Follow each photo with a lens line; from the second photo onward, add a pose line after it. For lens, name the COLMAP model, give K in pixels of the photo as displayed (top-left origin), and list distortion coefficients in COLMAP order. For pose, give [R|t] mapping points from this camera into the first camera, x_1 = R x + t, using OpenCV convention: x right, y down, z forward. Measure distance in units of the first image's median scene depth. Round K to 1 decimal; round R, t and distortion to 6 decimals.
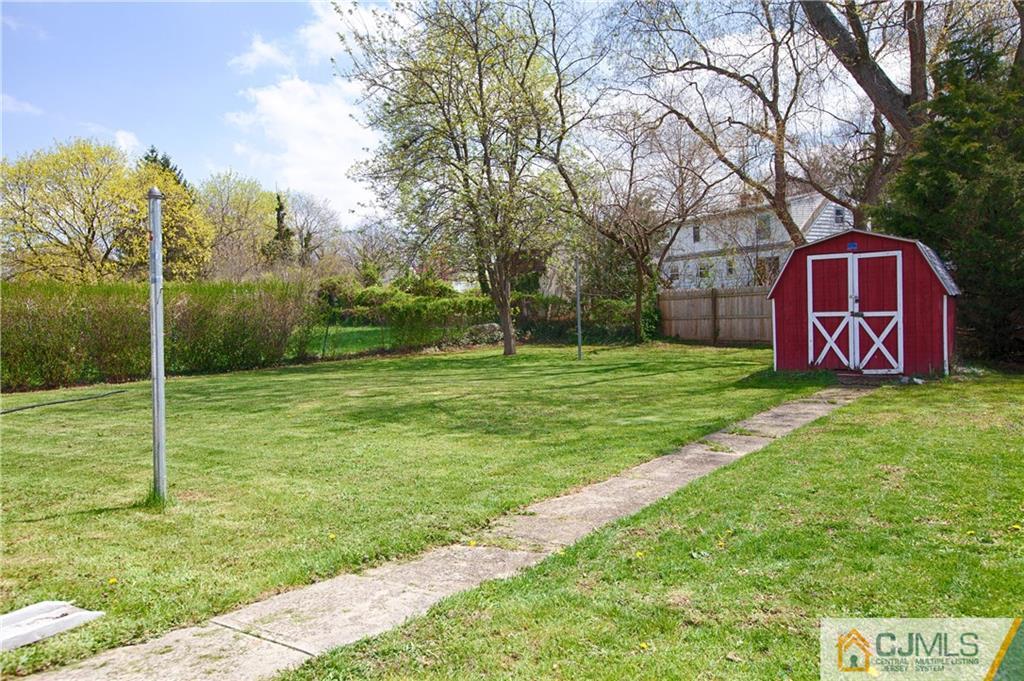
lens RADIAL K [[699.5, 0, 510.9], [0, 699.5, 342.5], [0, 0, 1]] dist [0.011890, 0.003485]
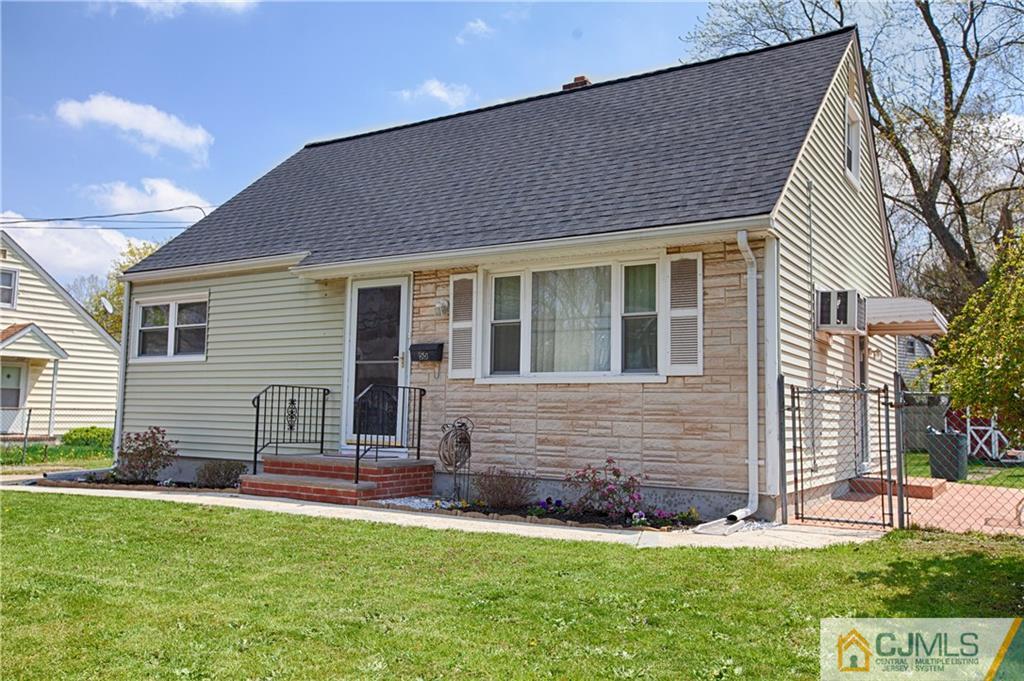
lens RADIAL K [[828.3, 0, 510.5], [0, 828.3, 351.2], [0, 0, 1]] dist [0.042778, 0.018112]
pose [[0.997283, 0.055032, 0.048965, -0.599736], [-0.048690, 0.991282, -0.122428, 0.060862], [-0.055275, 0.119711, 0.991269, -0.762841]]
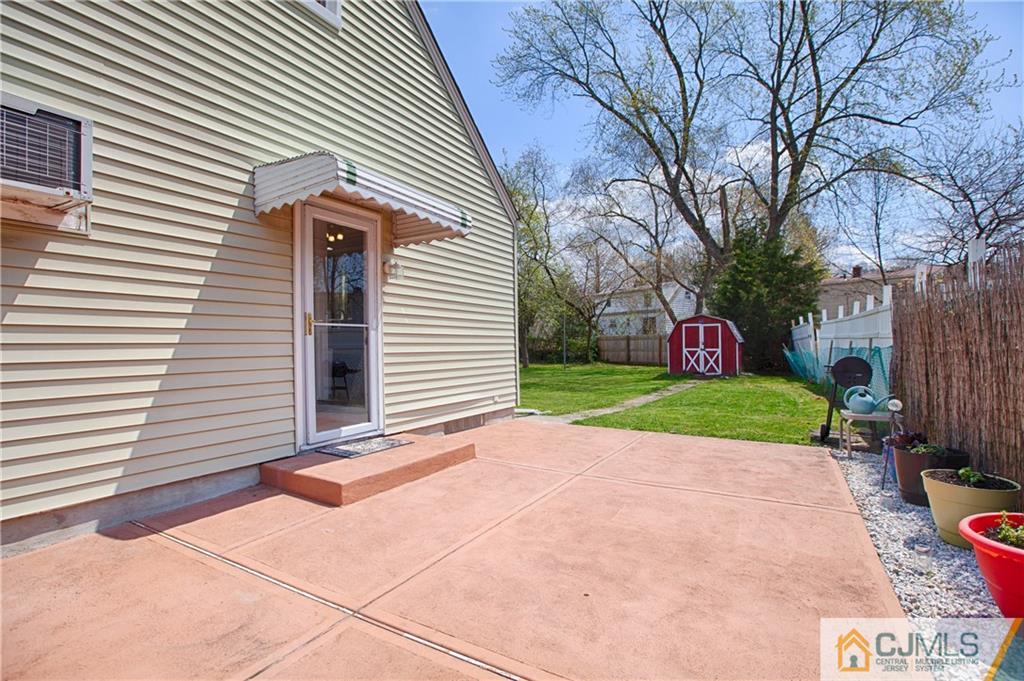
lens RADIAL K [[469.5, 0, 508.5], [0, 469.5, 346.5], [0, 0, 1]] dist [-0.031624, 0.000062]
pose [[0.996613, 0.020394, 0.079662, -0.198439], [-0.017163, 0.999011, -0.041028, 0.017217], [-0.080420, 0.039521, 0.995977, -0.358784]]
